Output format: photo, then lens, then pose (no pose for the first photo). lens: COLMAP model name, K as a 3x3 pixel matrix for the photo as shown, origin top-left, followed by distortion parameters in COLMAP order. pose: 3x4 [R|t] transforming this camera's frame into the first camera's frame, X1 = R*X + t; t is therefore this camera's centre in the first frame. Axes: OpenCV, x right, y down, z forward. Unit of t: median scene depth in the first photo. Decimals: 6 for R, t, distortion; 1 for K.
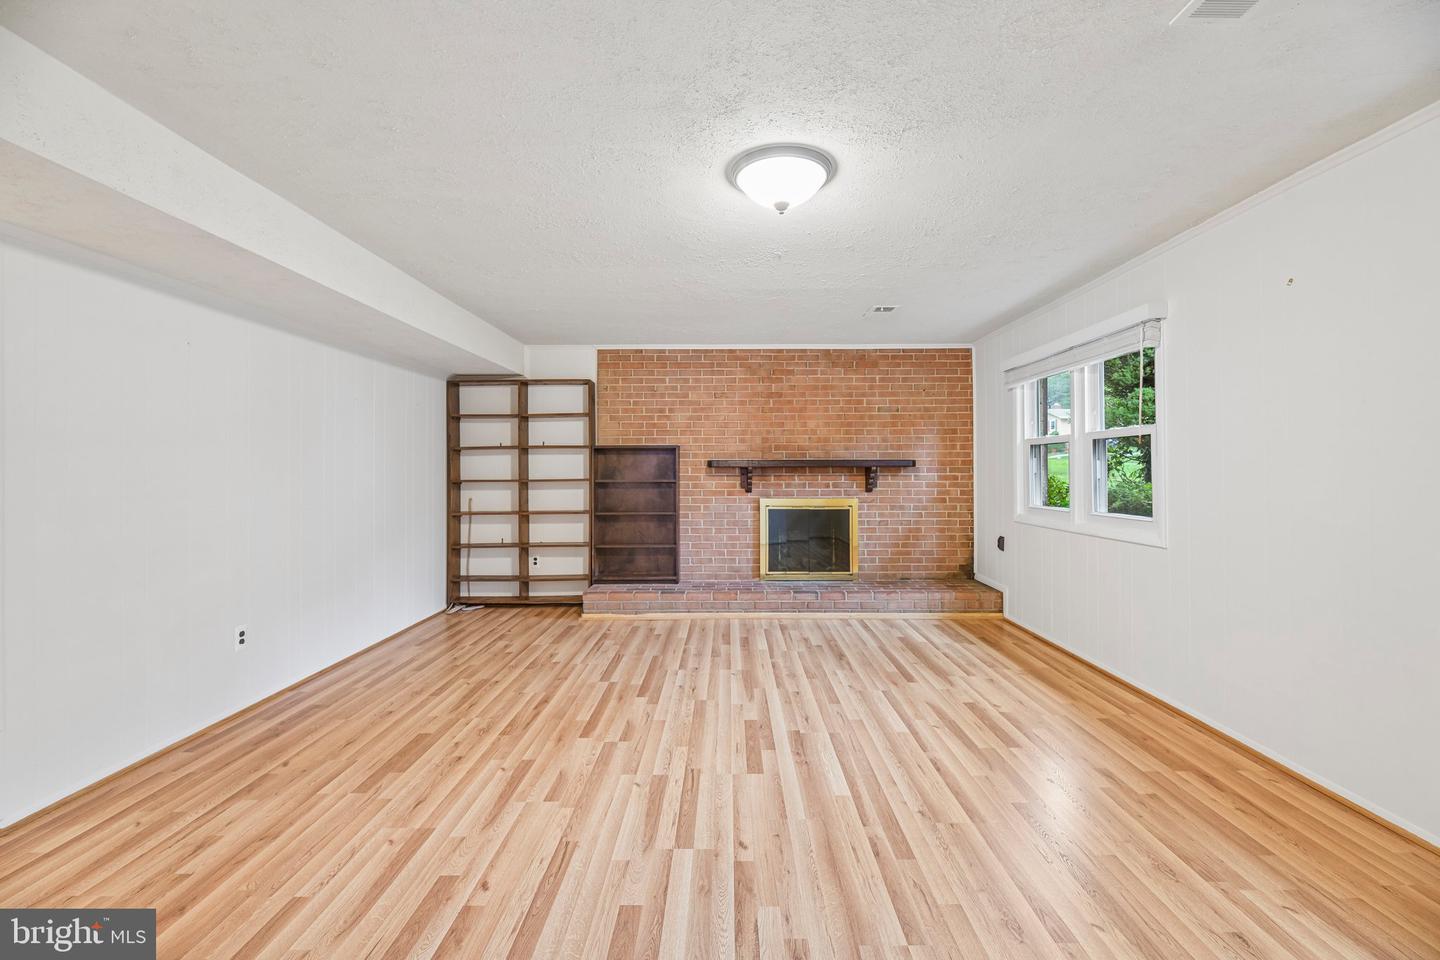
lens RADIAL K [[582.2, 0, 732.1], [0, 582.2, 467.5], [0, 0, 1]] dist [-0.000734, -0.002884]
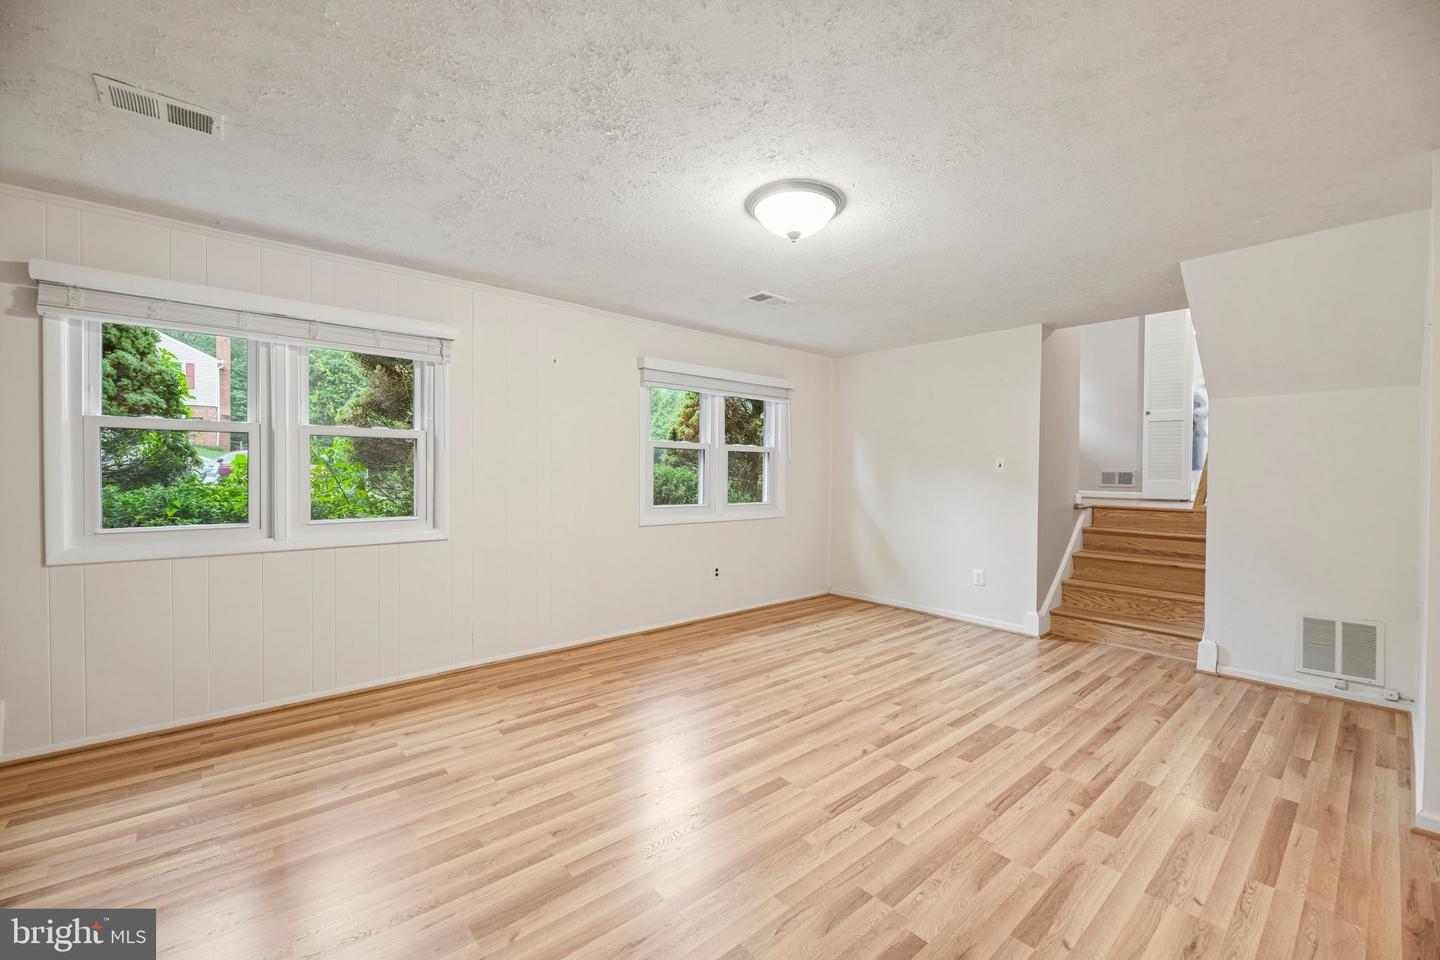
lens RADIAL K [[582.2, 0, 719.2], [0, 582.2, 481.9], [0, 0, 1]] dist [-0.000734, -0.002884]
pose [[-0.650367, -0.013488, 0.759501, -0.430659], [-0.008588, 0.999909, 0.010404, 0.006329], [-0.759572, 0.000243, -0.650423, 1.178545]]
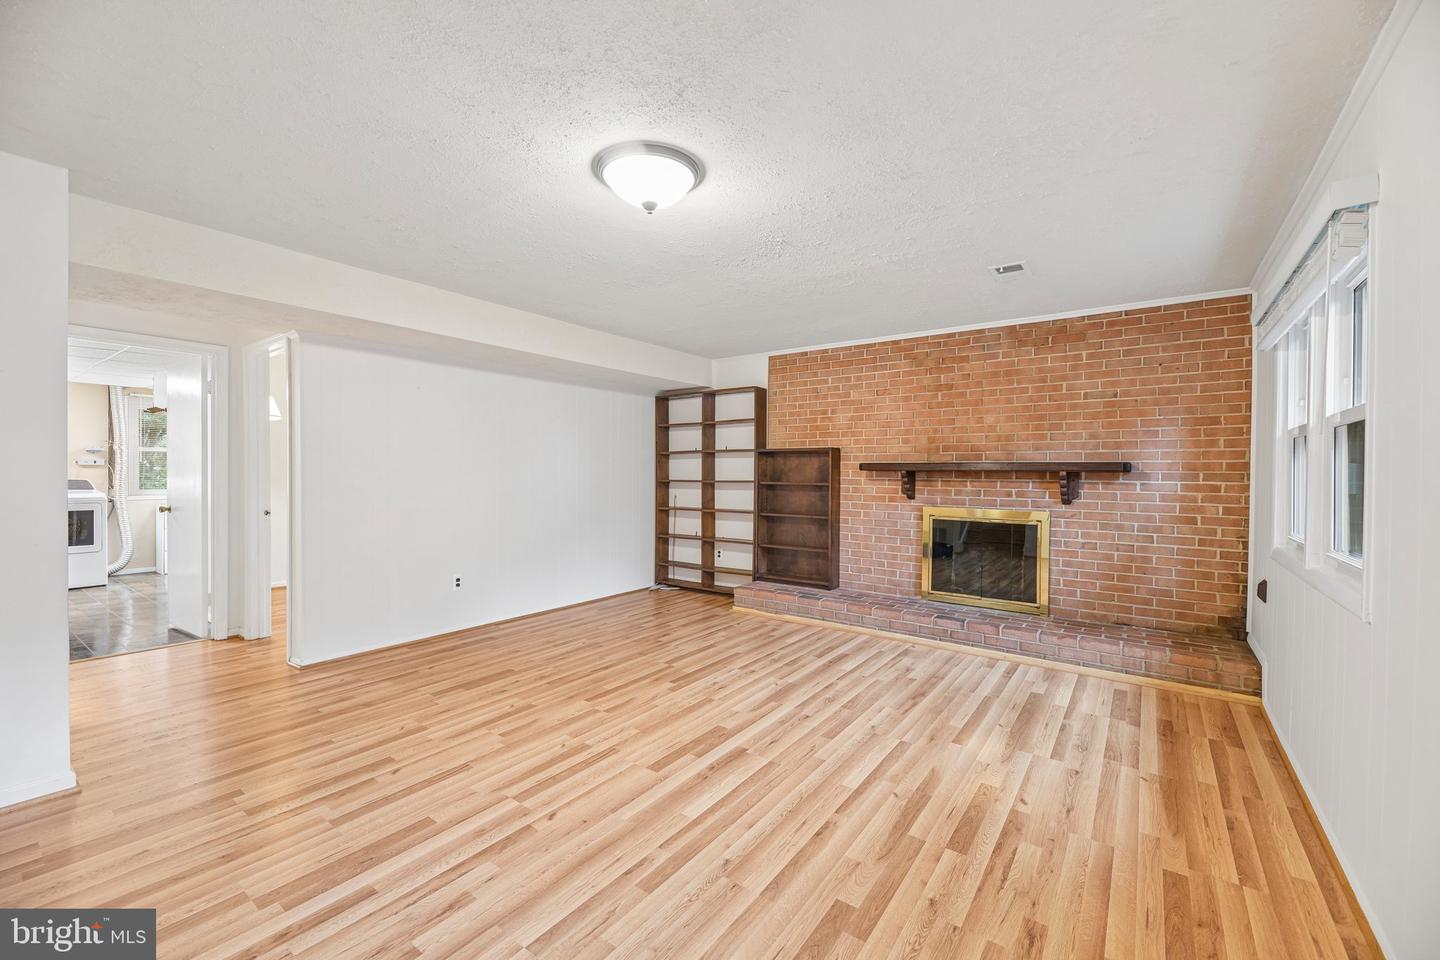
lens RADIAL K [[582.2, 0, 727.3], [0, 582.2, 479.0], [0, 0, 1]] dist [-0.000734, -0.002884]
pose [[0.808690, 0.015707, -0.588025, 0.504162], [-0.007050, 0.999830, 0.017012, -0.001669], [0.588193, -0.009612, 0.808664, 0.175545]]
